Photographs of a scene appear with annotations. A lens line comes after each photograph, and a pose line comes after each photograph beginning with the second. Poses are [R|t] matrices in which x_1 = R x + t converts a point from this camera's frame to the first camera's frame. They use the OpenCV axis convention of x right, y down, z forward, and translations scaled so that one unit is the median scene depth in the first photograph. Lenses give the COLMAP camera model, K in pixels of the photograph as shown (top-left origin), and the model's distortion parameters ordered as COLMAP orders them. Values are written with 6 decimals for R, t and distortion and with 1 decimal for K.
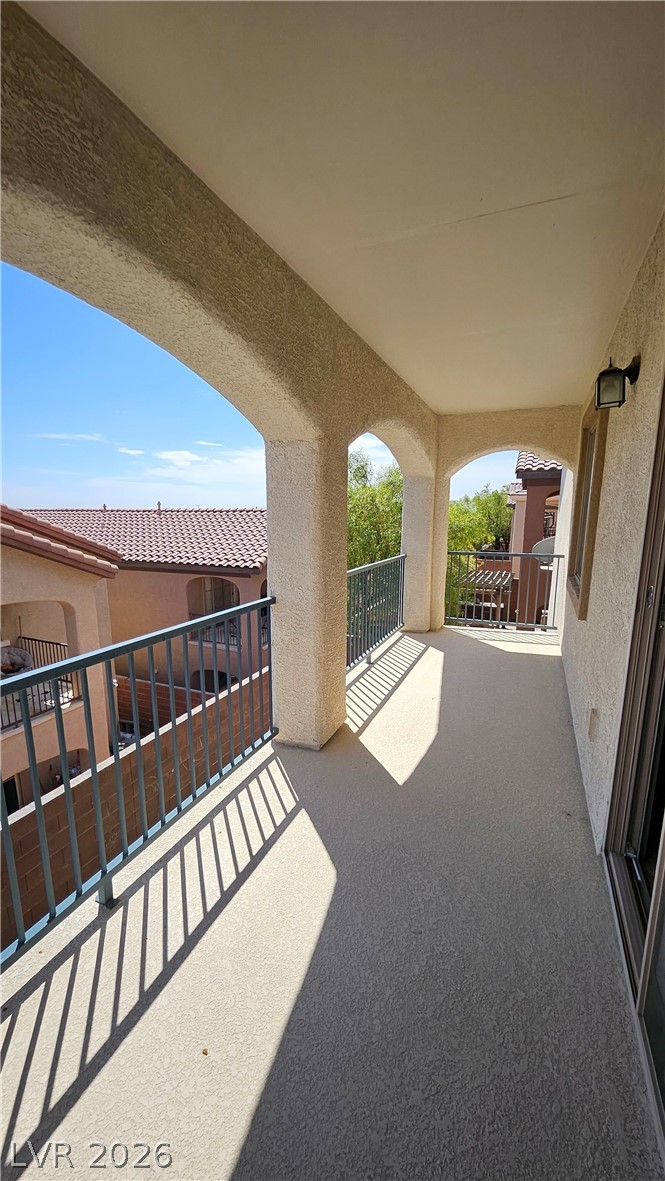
lens RADIAL K [[465.8, 0, 336.3], [0, 465.8, 600.7], [0, 0, 1]] dist [-0.001806, 0.000085]
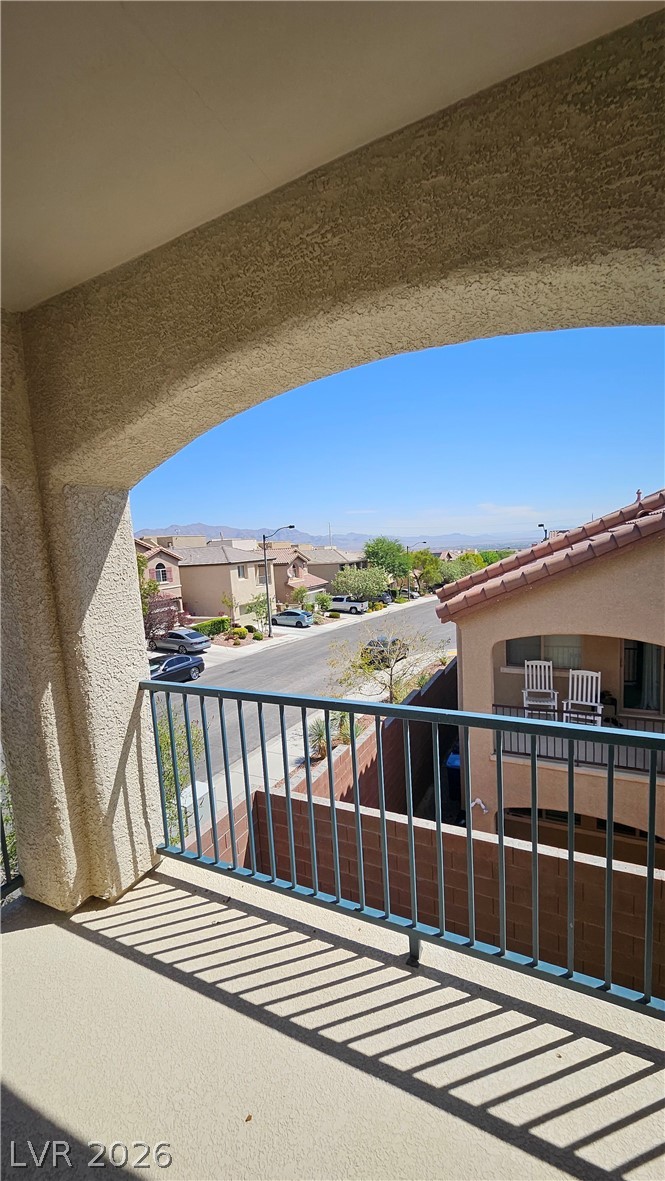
lens RADIAL K [[465.8, 0, 336.3], [0, 465.8, 600.7], [0, 0, 1]] dist [-0.001806, 0.000085]
pose [[-0.068252, 0.129914, -0.989173, 0.413479], [-0.128712, 0.982053, 0.137860, -0.219311], [0.989330, 0.136728, -0.050306, 0.805611]]
